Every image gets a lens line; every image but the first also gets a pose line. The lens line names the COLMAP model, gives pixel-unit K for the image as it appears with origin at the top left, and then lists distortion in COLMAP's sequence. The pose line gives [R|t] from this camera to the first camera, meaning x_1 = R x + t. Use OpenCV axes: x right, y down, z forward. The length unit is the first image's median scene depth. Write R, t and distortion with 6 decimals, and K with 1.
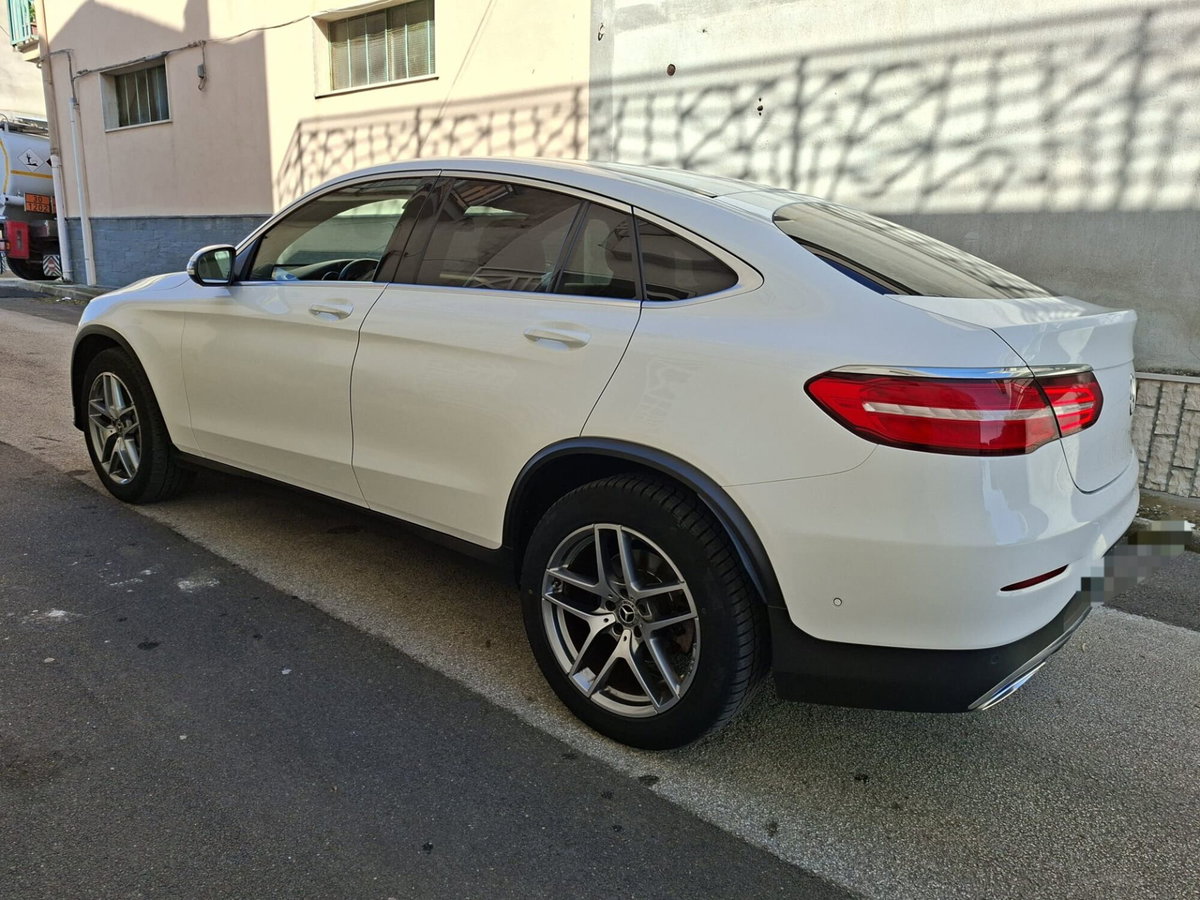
lens RADIAL K [[833.7, 0, 610.3], [0, 833.7, 453.7], [0, 0, 1]] dist [0.058165, -0.057246]
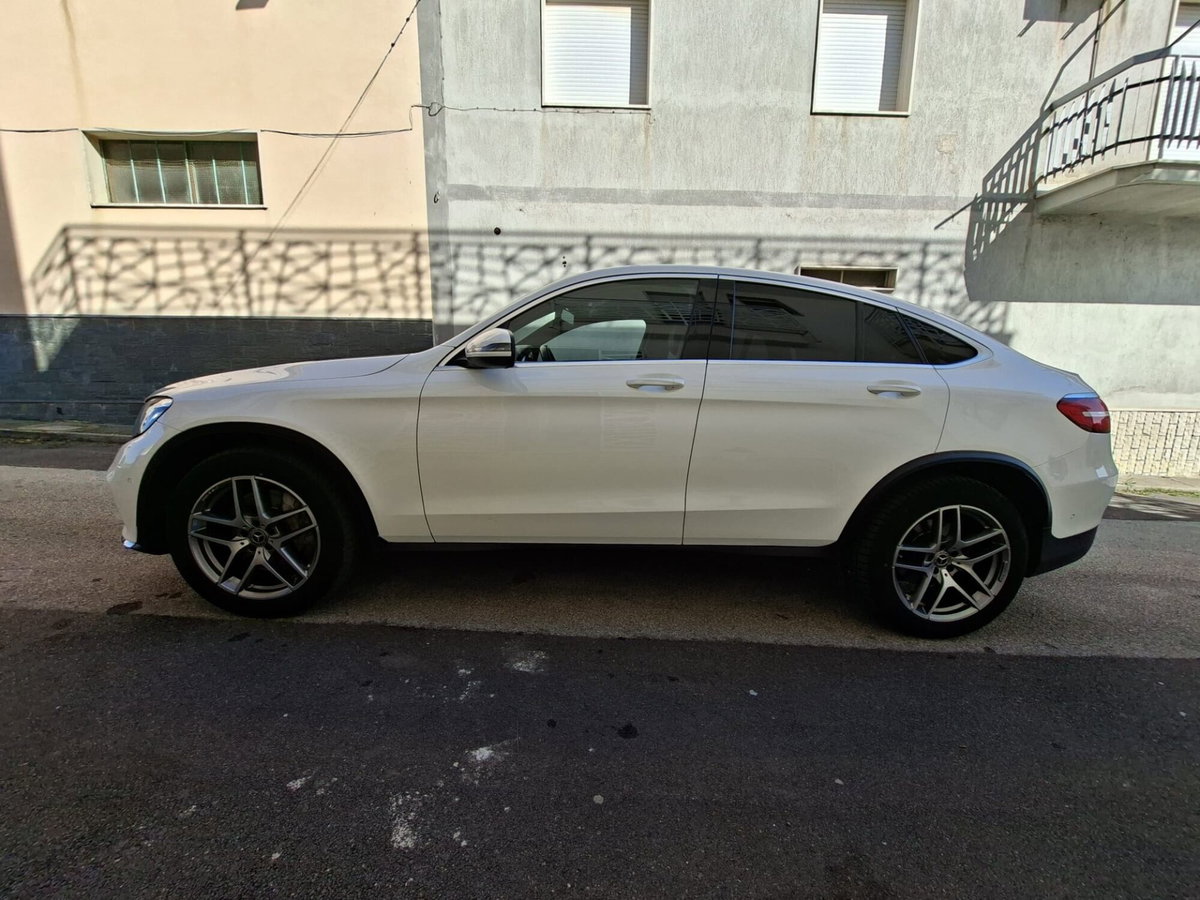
lens RADIAL K [[472.6, 0, 599.6], [0, 472.6, 454.0], [0, 0, 1]] dist [-0.005636, -0.000476]
pose [[0.776963, -0.131025, 0.615760, -0.542868], [0.149288, 0.988549, 0.021979, -0.066837], [-0.611589, 0.074849, 0.787627, 0.356597]]
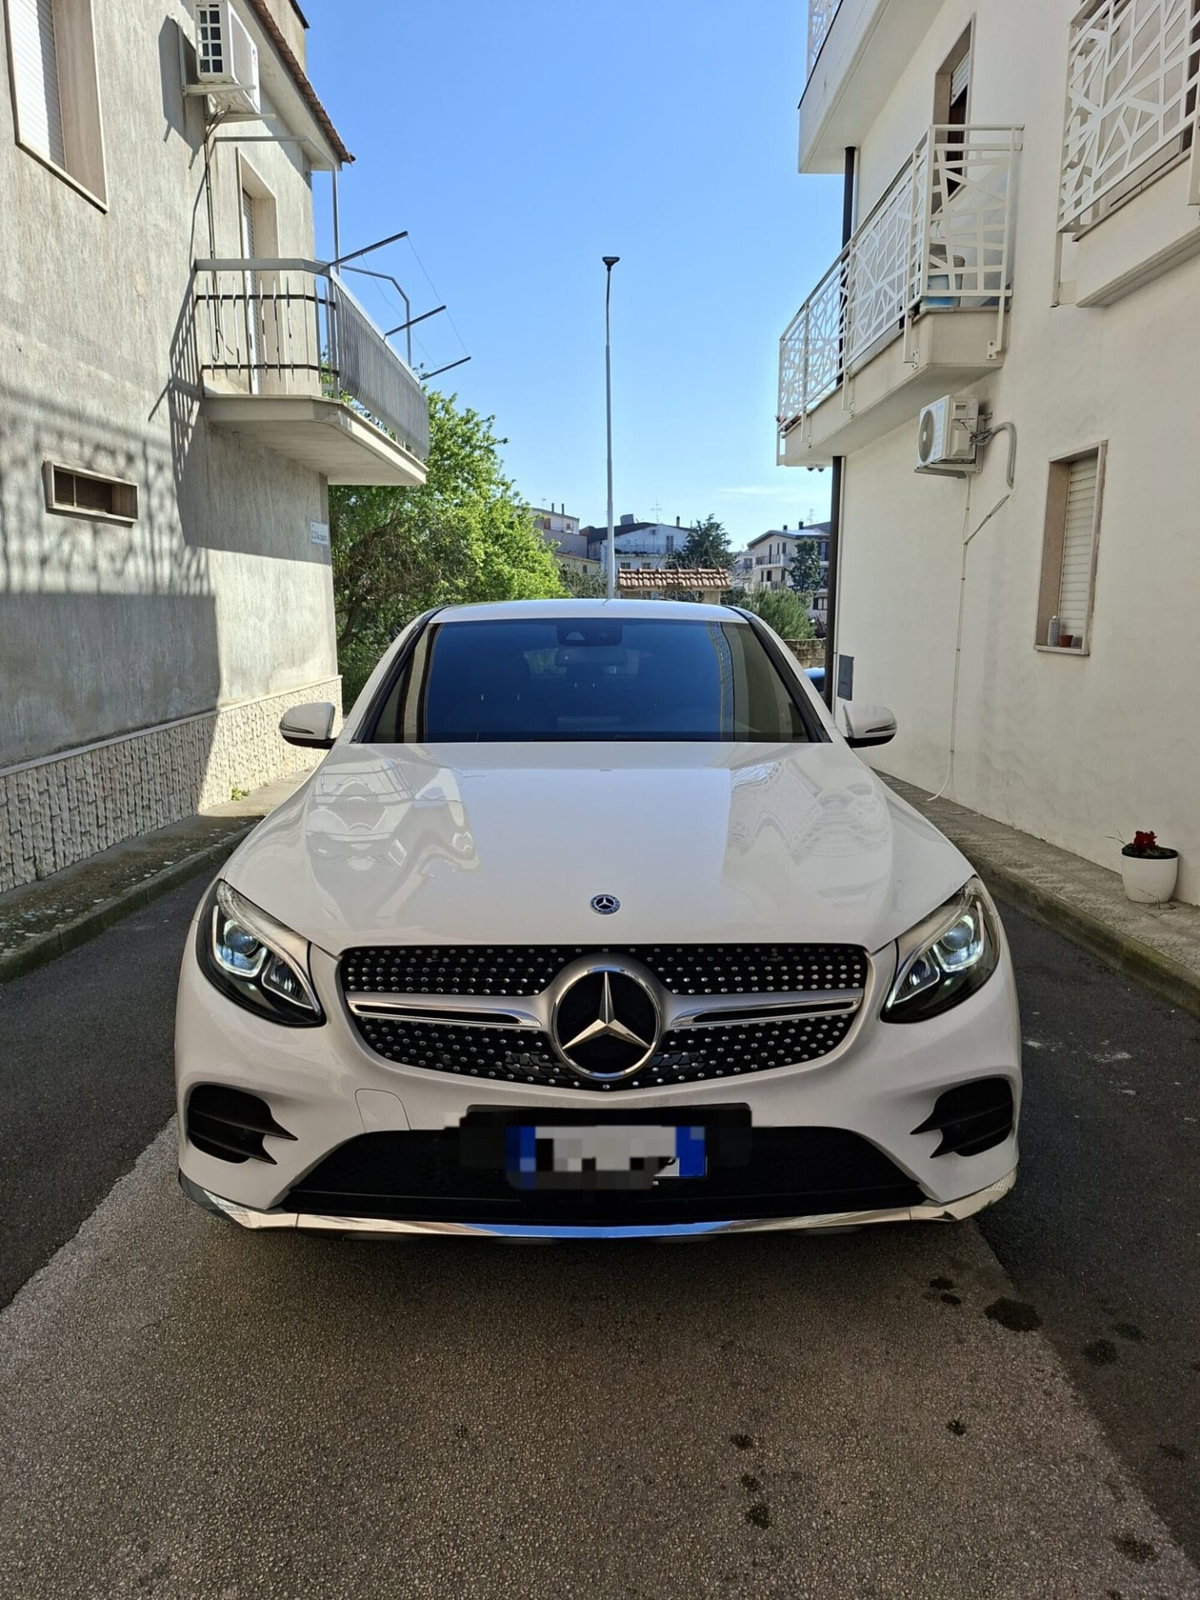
lens RADIAL K [[1111.5, 0, 593.9], [0, 1111.5, 801.1], [0, 0, 1]] dist [0.058165, -0.057246]
pose [[-0.611999, -0.170943, 0.772163, -0.899394], [0.150685, 0.933270, 0.326039, -0.425030], [-0.776370, 0.315889, -0.545402, 1.397172]]
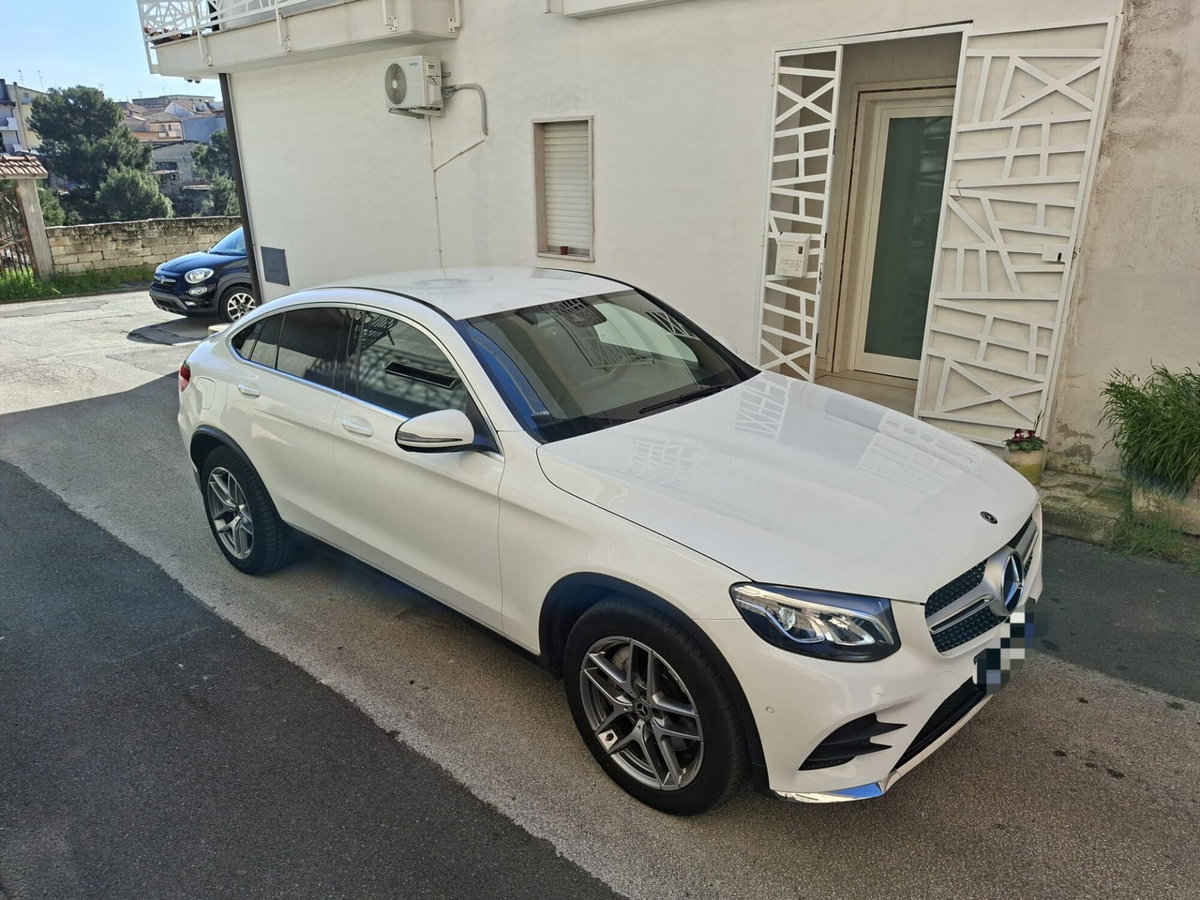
lens RADIAL K [[833.7, 0, 592.0], [0, 833.7, 463.0], [0, 0, 1]] dist [0.058165, -0.057246]
pose [[-0.993714, -0.059744, 0.094675, -0.289181], [0.000151, 0.844978, 0.534802, -0.592172], [-0.111950, 0.531454, -0.839657, 1.681035]]
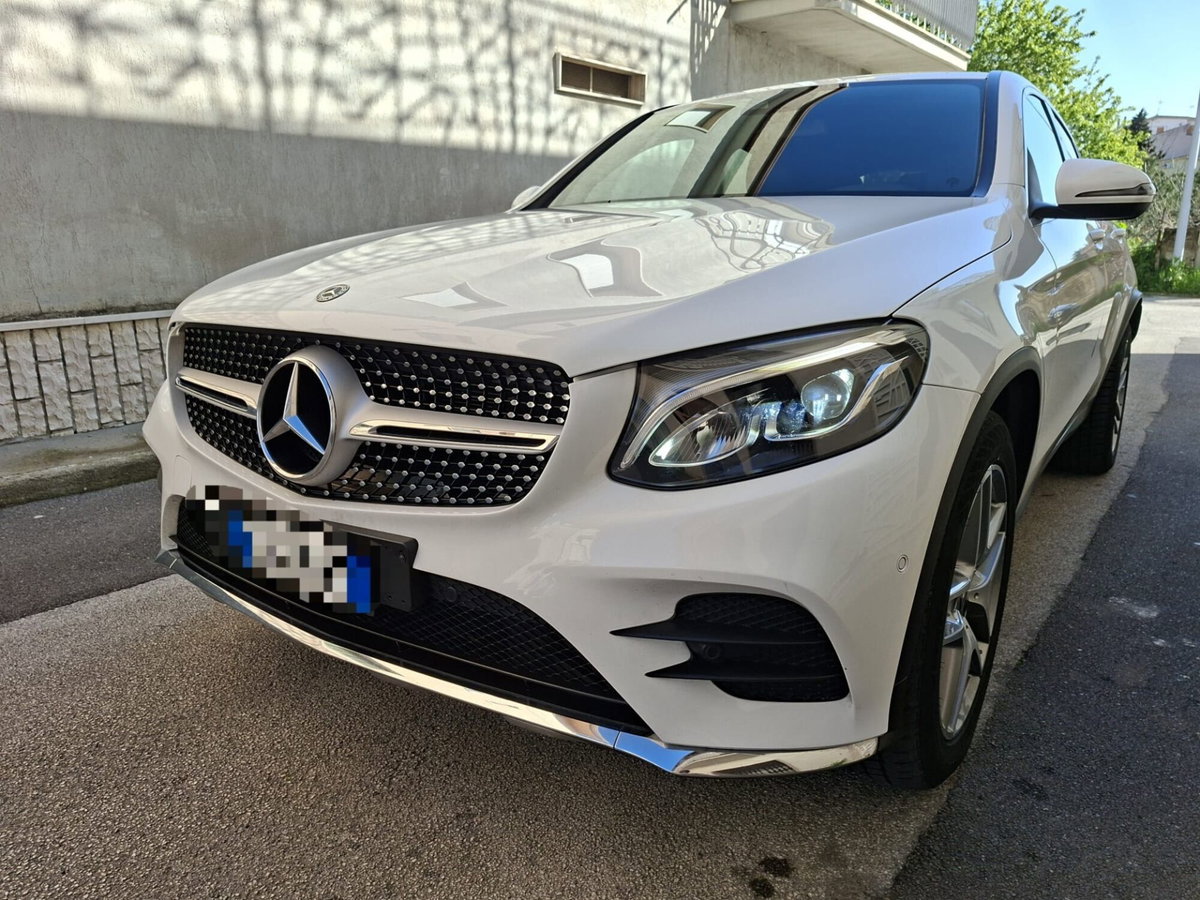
lens RADIAL K [[833.7, 0, 595.3], [0, 833.7, 455.4], [0, 0, 1]] dist [0.058165, -0.057246]
pose [[-0.025836, -0.297407, 0.954401, -0.863518], [0.231382, 0.927015, 0.295137, -0.234011], [-0.972520, 0.228457, 0.044864, 1.037518]]
